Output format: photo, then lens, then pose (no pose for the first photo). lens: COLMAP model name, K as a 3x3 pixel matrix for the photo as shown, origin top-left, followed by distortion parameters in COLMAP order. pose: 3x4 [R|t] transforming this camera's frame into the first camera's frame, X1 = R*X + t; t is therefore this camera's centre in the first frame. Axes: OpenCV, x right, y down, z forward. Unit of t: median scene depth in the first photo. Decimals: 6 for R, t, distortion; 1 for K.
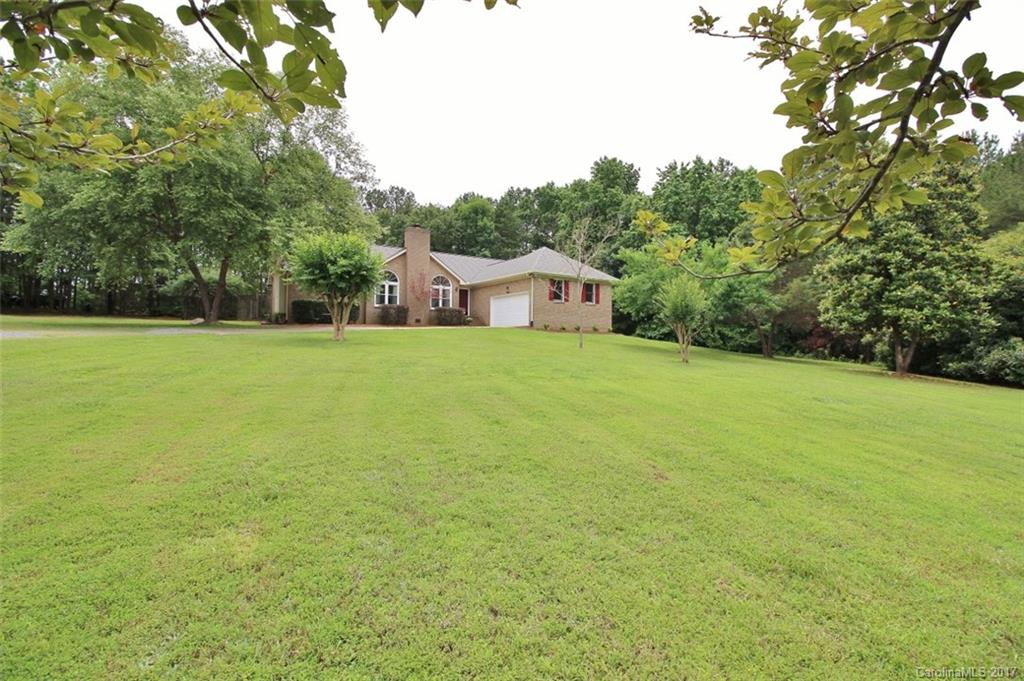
lens RADIAL K [[480.5, 0, 512.8], [0, 480.5, 340.6], [0, 0, 1]] dist [0.002569, -0.000605]
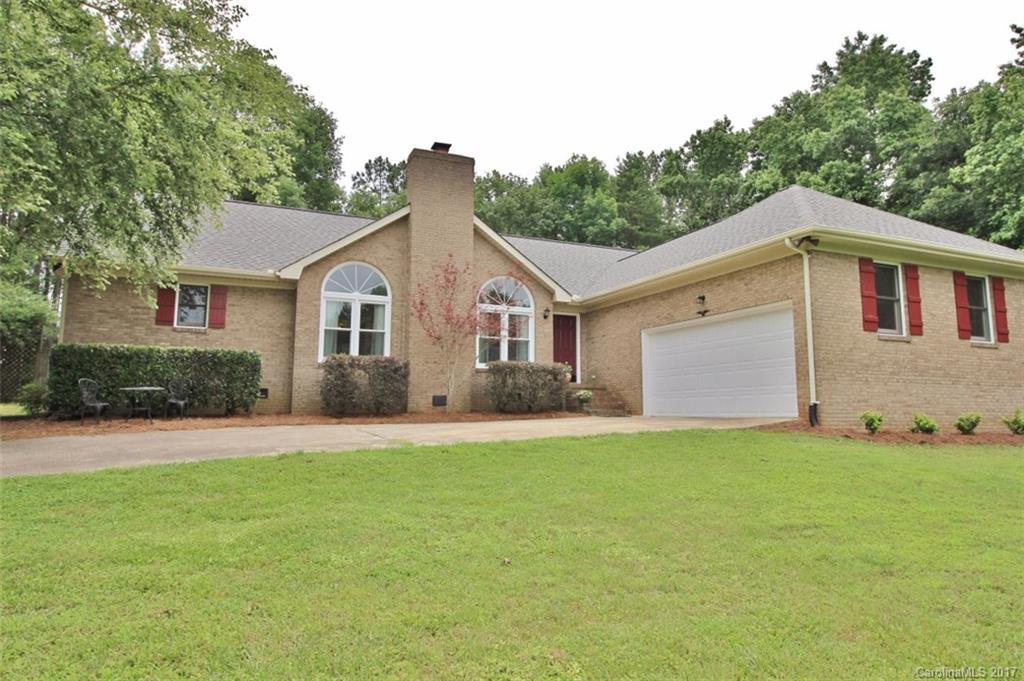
lens RADIAL K [[644.3, 0, 513.3], [0, 644.3, 336.4], [0, 0, 1]] dist [0.005952, 0.000211]
pose [[0.985881, -0.025211, -0.165540, -0.060850], [0.006548, 0.993649, -0.112330, -0.033776], [0.167321, 0.109660, 0.979785, 0.515695]]
